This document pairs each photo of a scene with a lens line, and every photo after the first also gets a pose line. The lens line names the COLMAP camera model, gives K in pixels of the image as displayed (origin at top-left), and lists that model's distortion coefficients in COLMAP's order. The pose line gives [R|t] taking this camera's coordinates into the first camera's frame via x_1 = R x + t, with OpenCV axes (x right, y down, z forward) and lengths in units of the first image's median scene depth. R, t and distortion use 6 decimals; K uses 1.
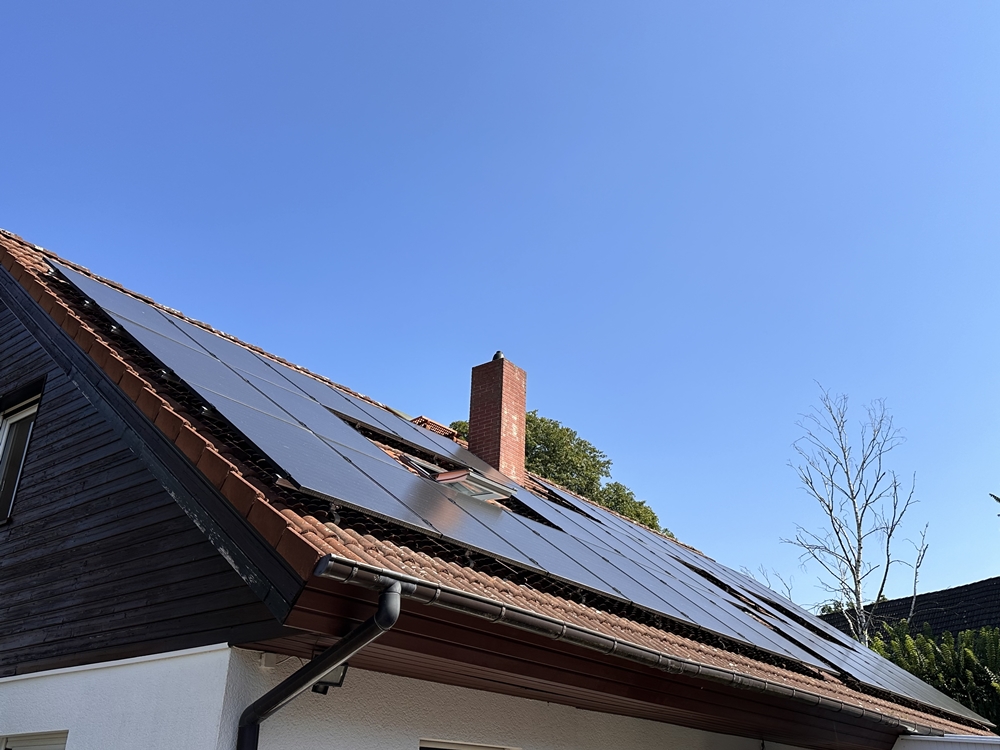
lens RADIAL K [[993.2, 0, 500.0], [0, 993.2, 375.0], [0, 0, 1]] dist [0.176394, -0.286935]
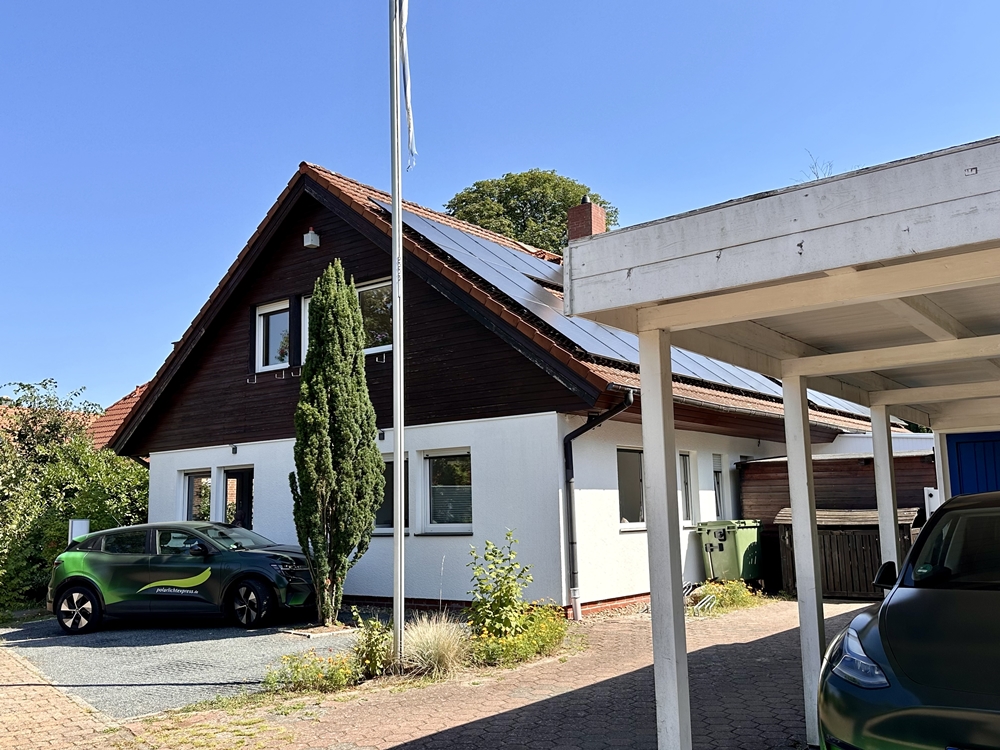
lens RADIAL K [[993.2, 0, 500.0], [0, 993.2, 375.0], [0, 0, 1]] dist [0.176394, -0.286935]
pose [[0.999368, -0.034341, 0.009210, -0.431387], [0.030562, 0.962092, 0.271009, -0.497996], [-0.018168, -0.270556, 0.962533, -1.354899]]
